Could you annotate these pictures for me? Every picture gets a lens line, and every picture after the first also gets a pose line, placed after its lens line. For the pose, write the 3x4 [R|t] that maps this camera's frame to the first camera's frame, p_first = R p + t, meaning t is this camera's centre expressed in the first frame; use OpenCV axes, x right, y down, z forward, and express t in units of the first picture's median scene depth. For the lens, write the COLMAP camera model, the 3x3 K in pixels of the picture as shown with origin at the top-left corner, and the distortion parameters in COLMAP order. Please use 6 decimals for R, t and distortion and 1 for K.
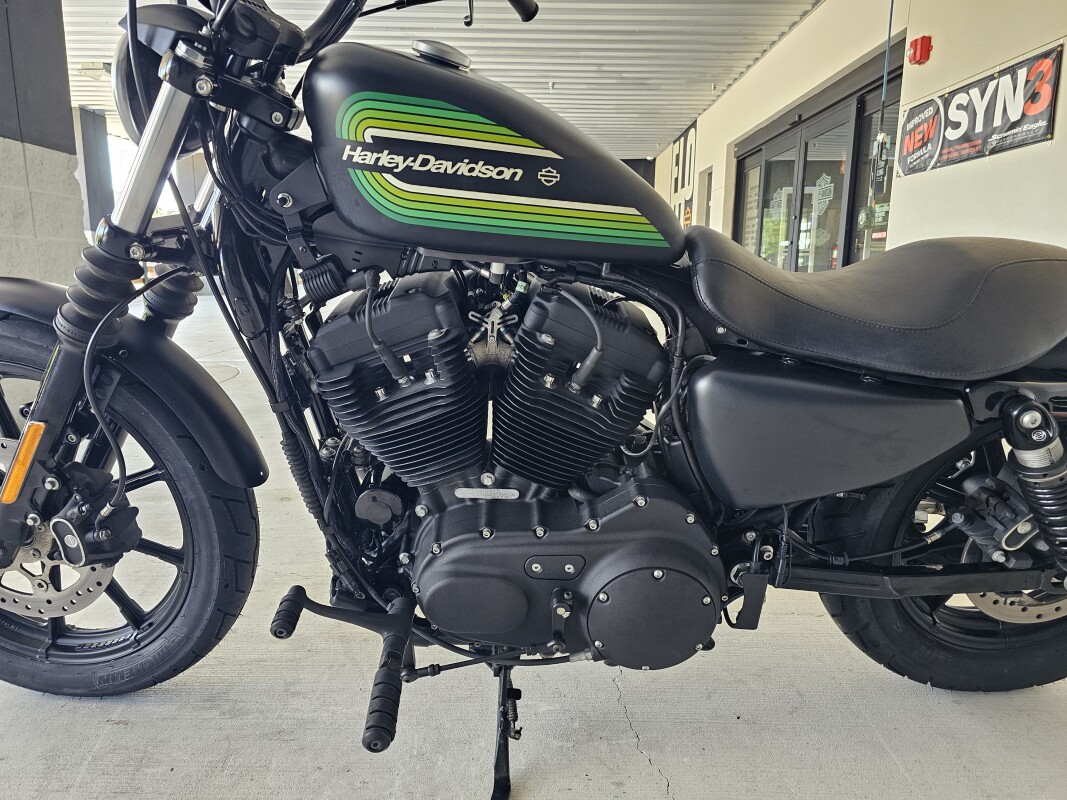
lens RADIAL K [[729.6, 0, 534.2], [0, 729.6, 398.1], [0, 0, 1]] dist [0.058313, -0.054761]
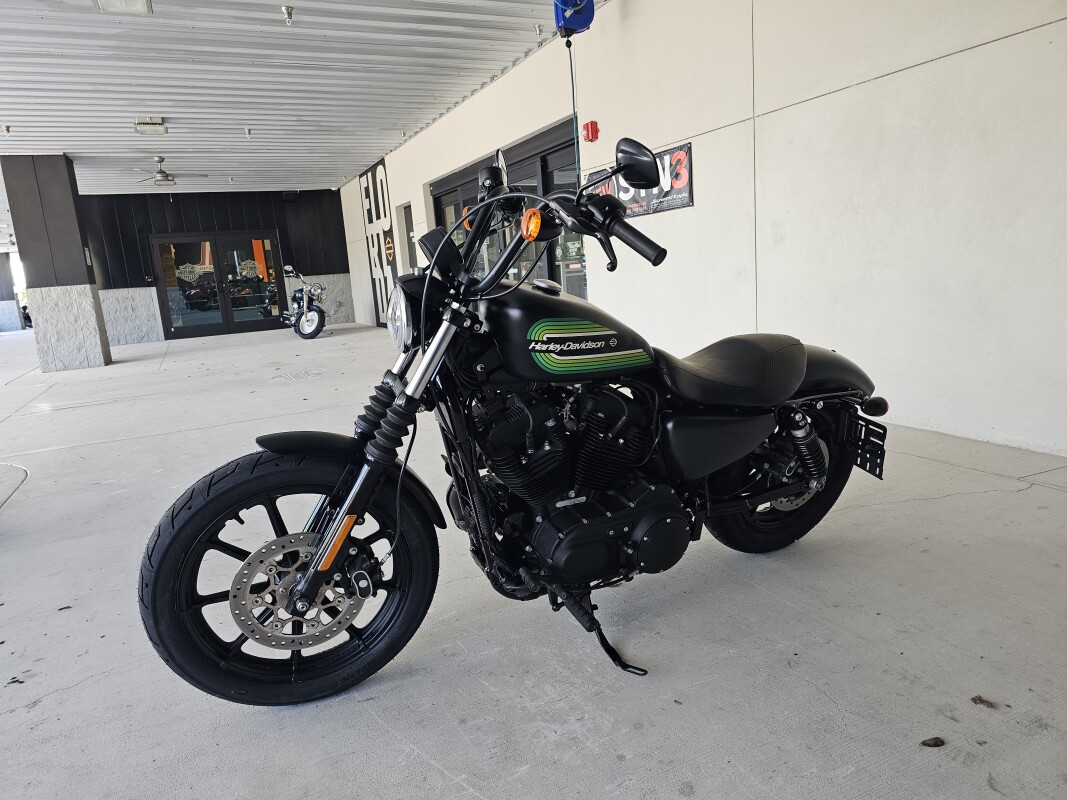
lens RADIAL K [[729.6, 0, 532.8], [0, 729.6, 399.6], [0, 0, 1]] dist [0.058313, -0.054761]
pose [[0.897364, -0.157469, 0.412239, -0.792054], [0.161340, 0.986566, 0.025646, -0.170447], [-0.410739, 0.043497, 0.910715, -0.590719]]
